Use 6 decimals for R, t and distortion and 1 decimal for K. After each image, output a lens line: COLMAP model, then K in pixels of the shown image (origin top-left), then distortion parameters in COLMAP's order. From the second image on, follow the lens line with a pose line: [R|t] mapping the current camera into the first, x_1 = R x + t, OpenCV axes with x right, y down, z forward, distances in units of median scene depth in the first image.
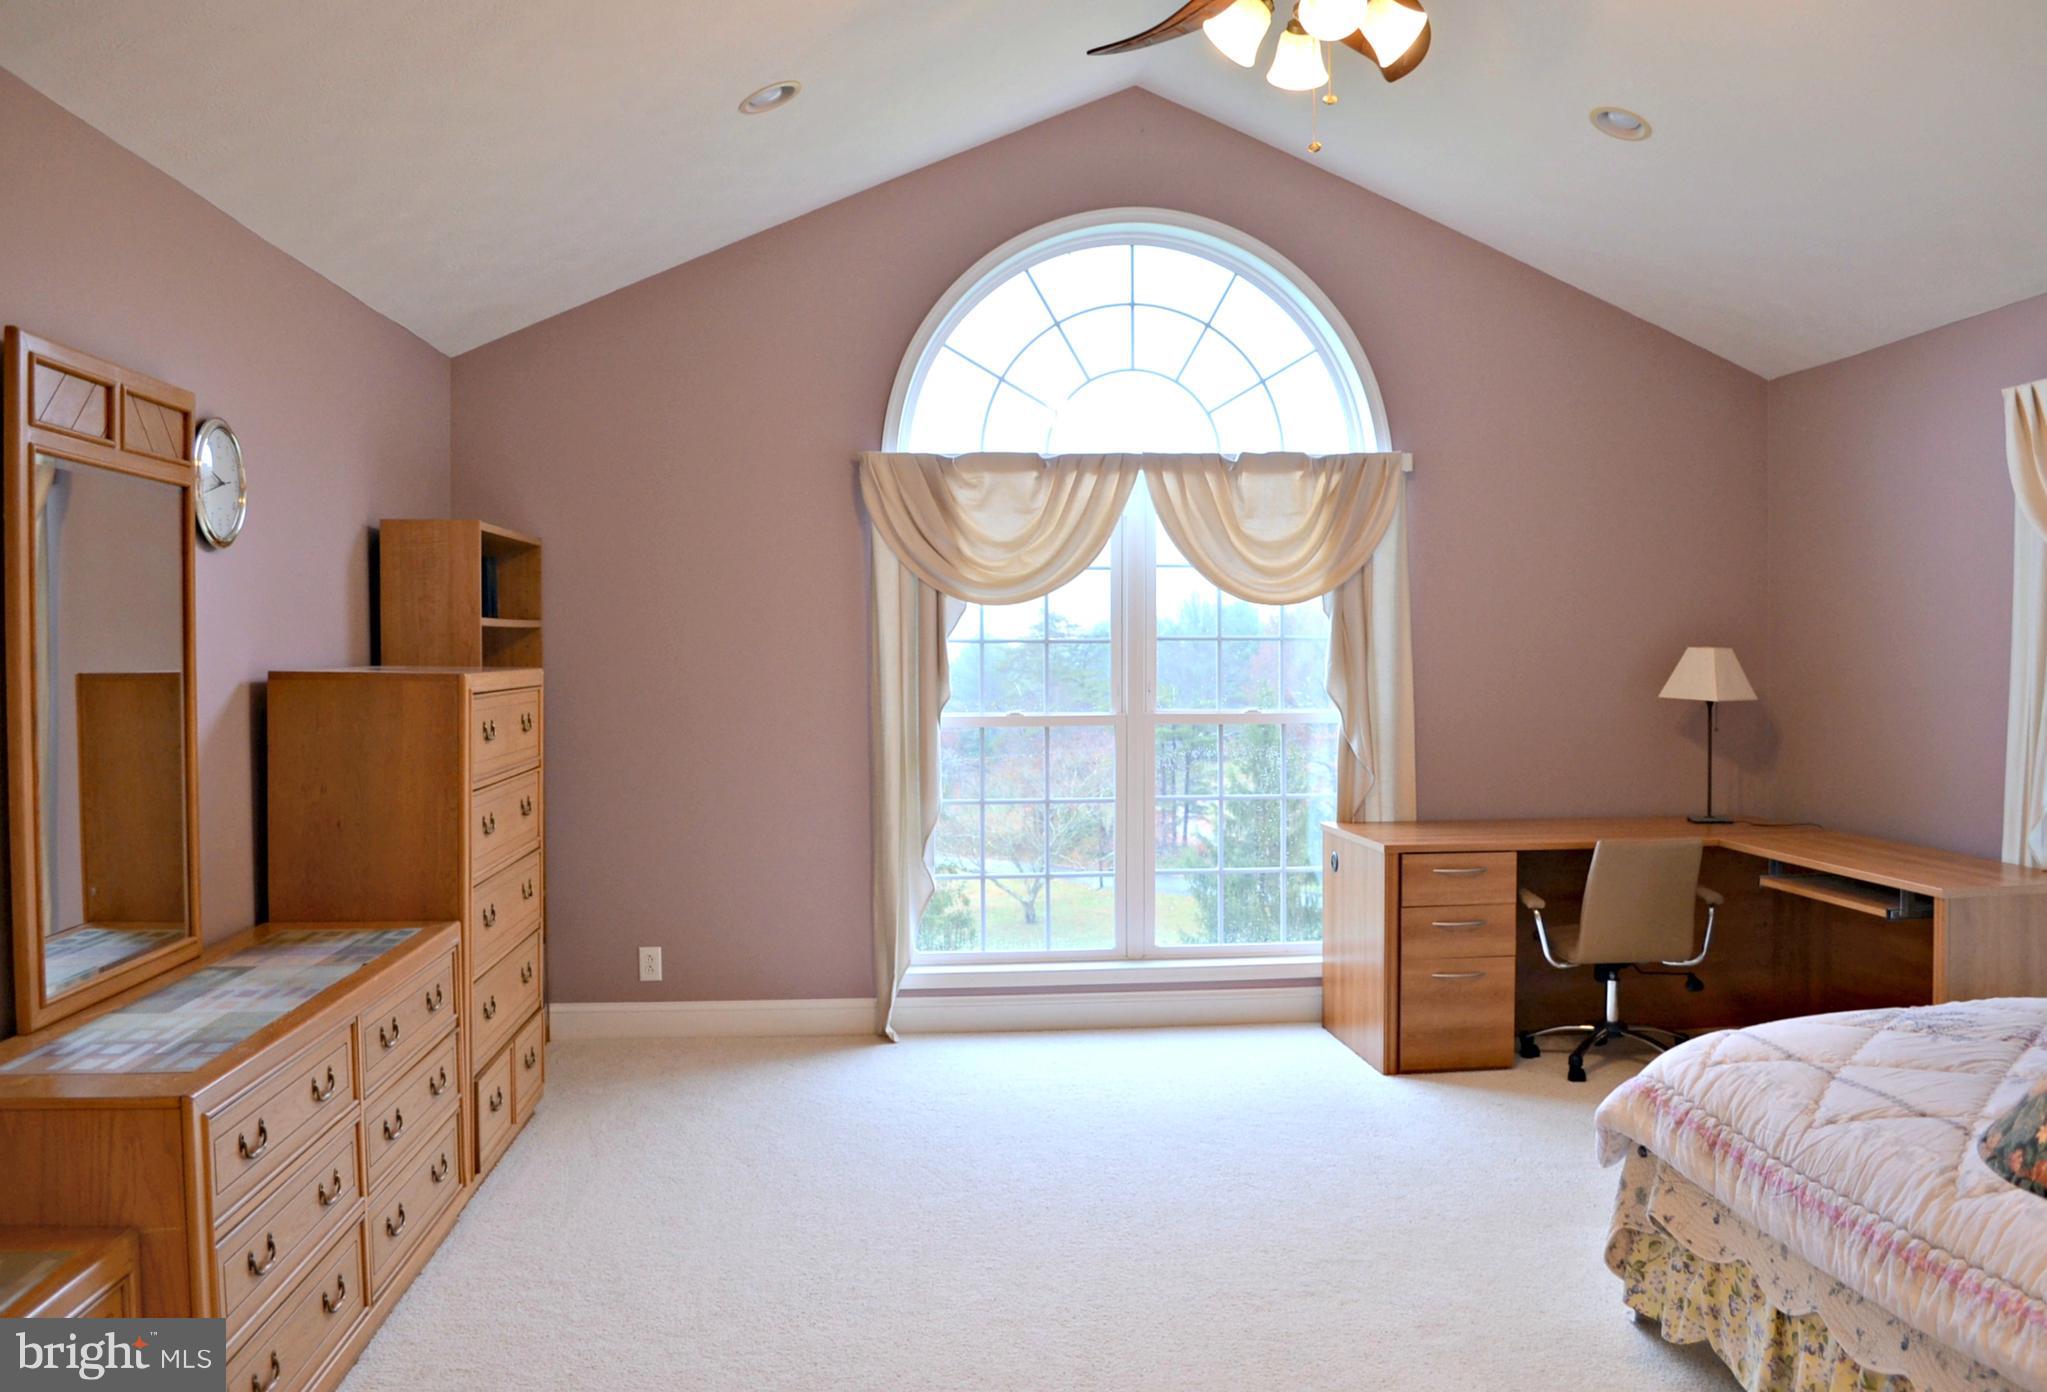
lens RADIAL K [[1701.0, 0, 1085.3], [0, 1701.0, 696.2], [0, 0, 1]] dist [-0.077248, 0.006695]
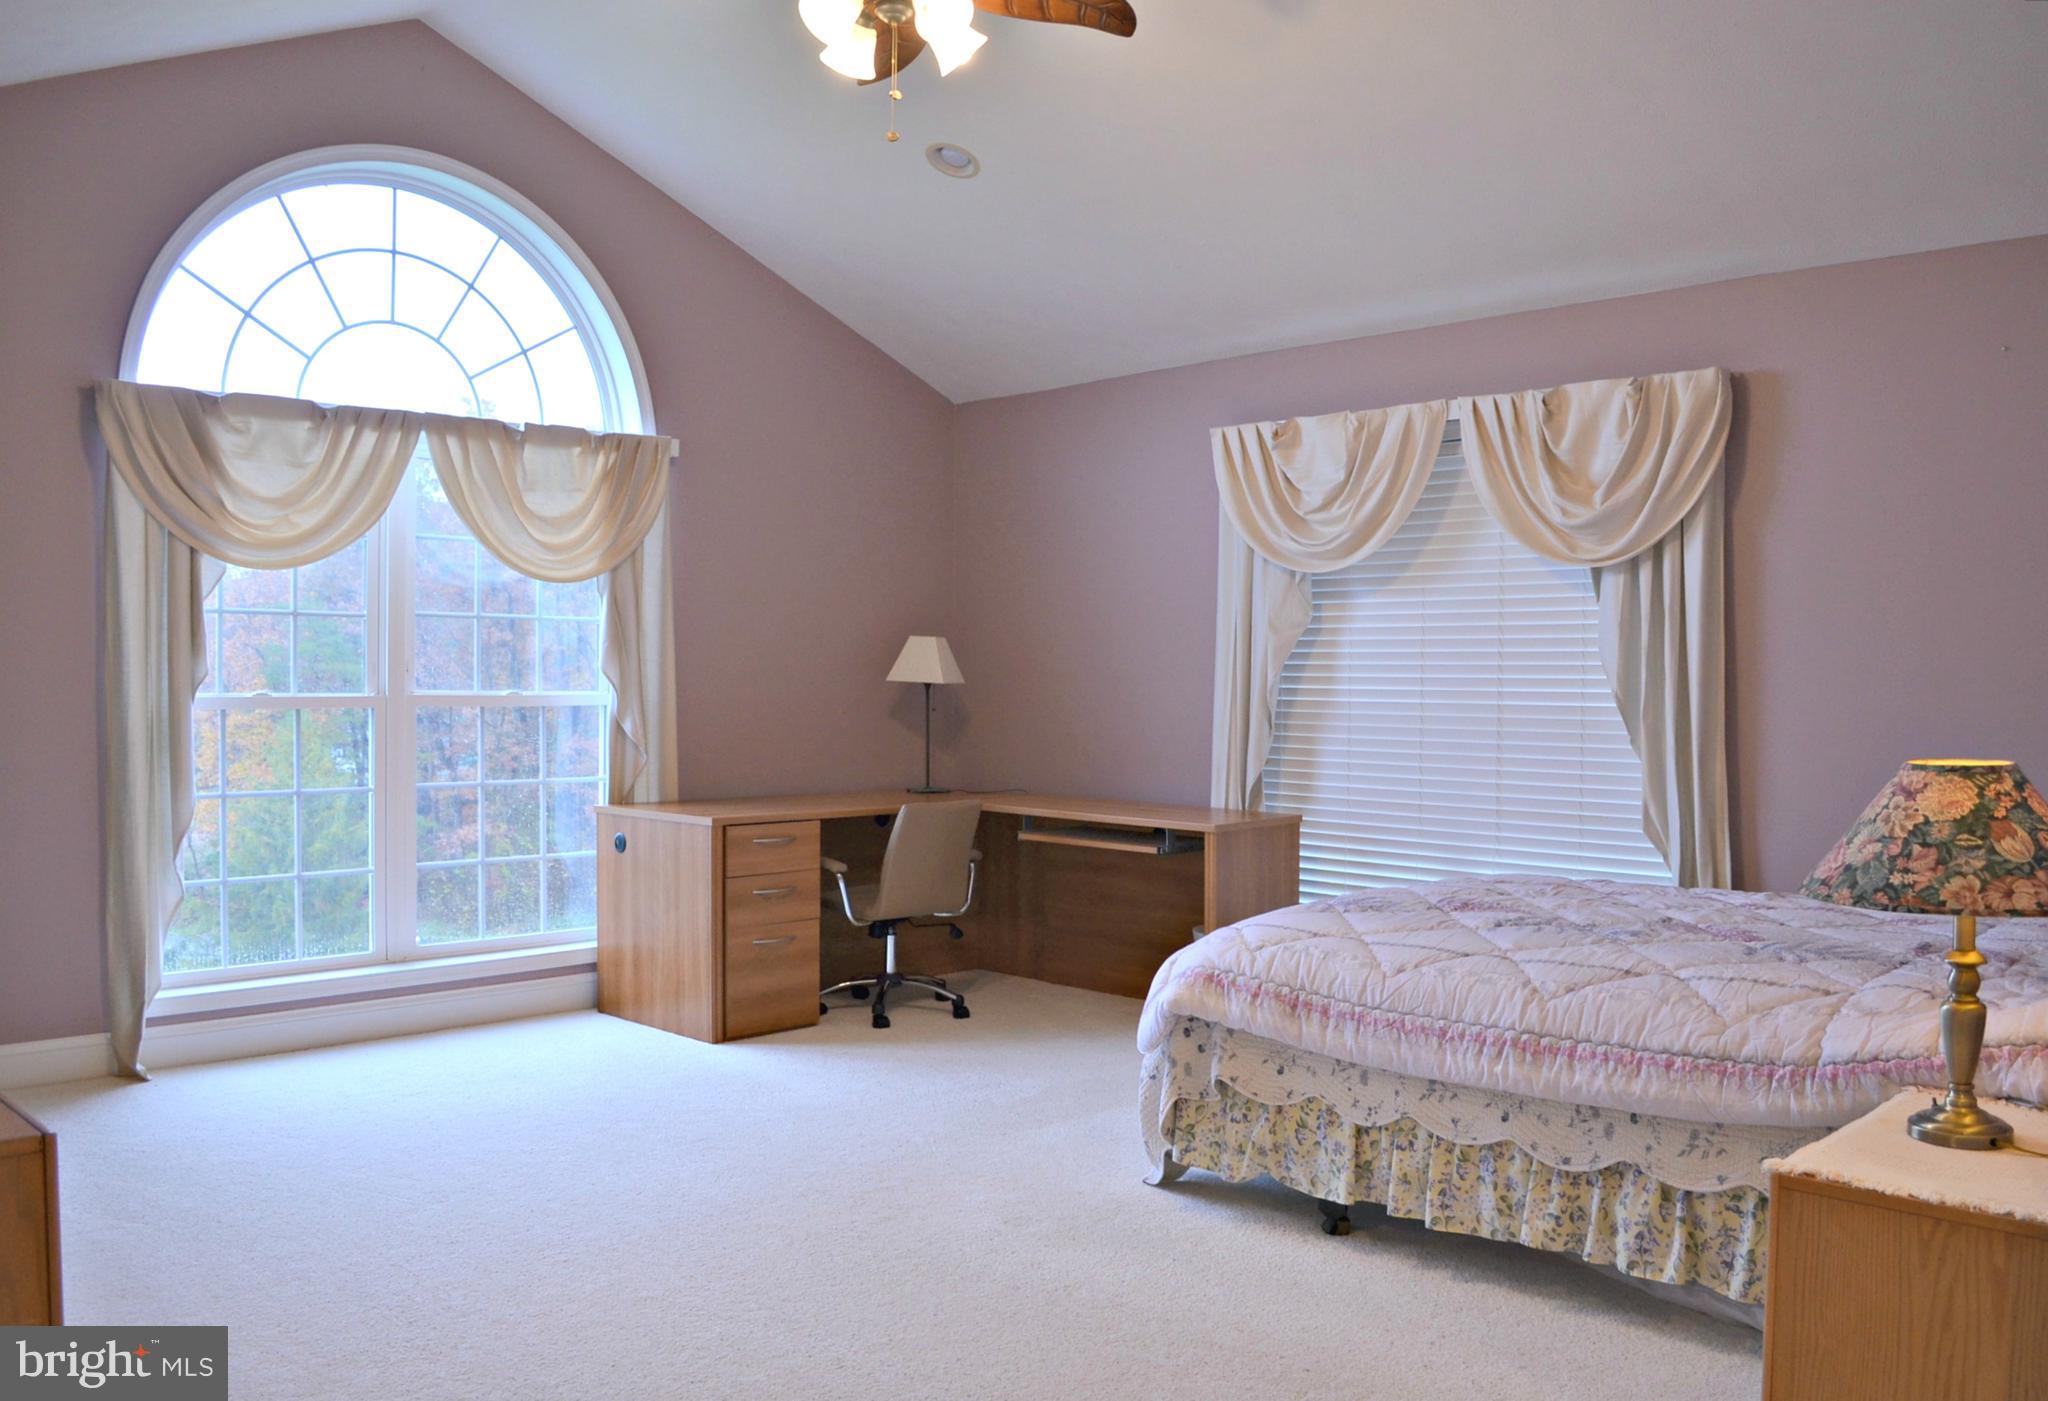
lens RADIAL K [[1701.9, 0, 1085.8], [0, 1701.9, 700.7], [0, 0, 1]] dist [-0.077248, 0.006695]
pose [[0.768239, 0.000502, 0.640163, -0.280466], [0.007194, 0.999930, -0.009418, 0.026091], [-0.640123, 0.011840, 0.768181, 0.065049]]
